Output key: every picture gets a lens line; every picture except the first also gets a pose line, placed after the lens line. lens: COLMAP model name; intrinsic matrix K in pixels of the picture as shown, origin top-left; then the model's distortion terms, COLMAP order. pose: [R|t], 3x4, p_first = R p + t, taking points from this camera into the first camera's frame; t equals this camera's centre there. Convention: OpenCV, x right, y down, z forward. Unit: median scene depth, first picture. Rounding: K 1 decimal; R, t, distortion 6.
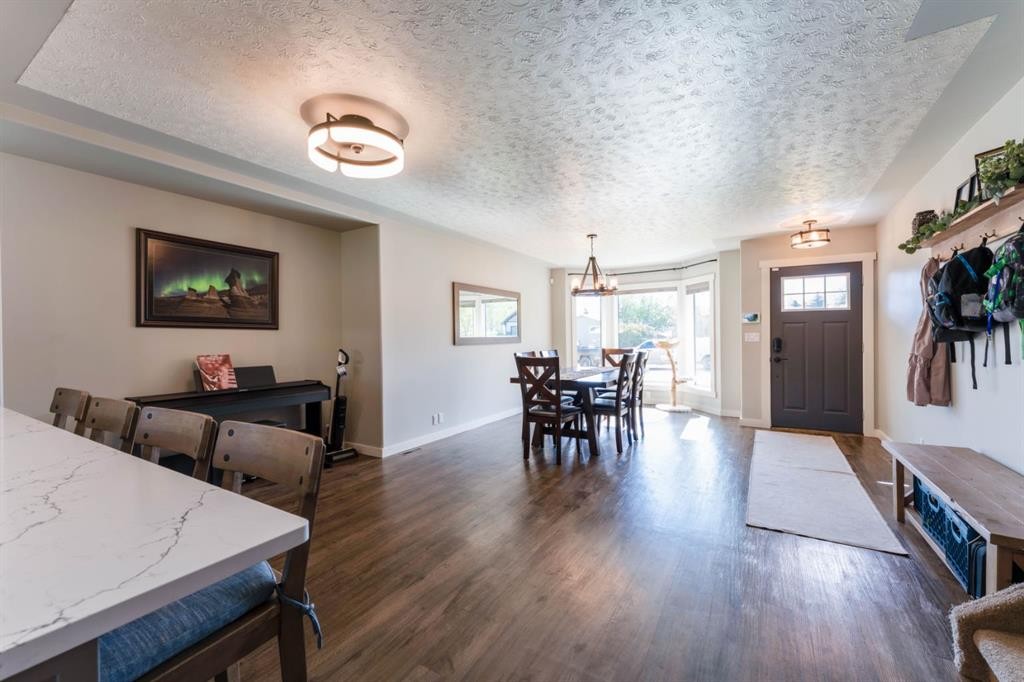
lens RADIAL K [[416.0, 0, 509.9], [0, 416.0, 337.0], [0, 0, 1]] dist [-0.000714, 0.000742]
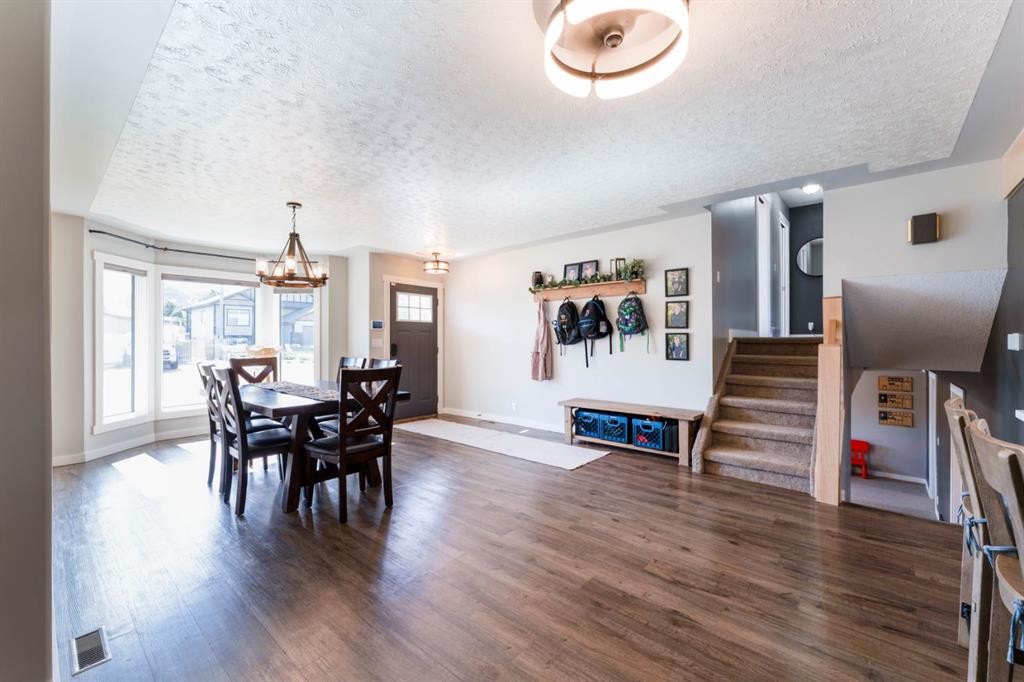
lens RADIAL K [[417.6, 0, 516.8], [0, 417.6, 337.6], [0, 0, 1]] dist [-0.002870, -0.000117]
pose [[0.166215, 0.016474, 0.985952, -0.536606], [-0.000061, 0.999861, -0.016697, 0.006649], [-0.986090, 0.002715, 0.166193, 0.552577]]
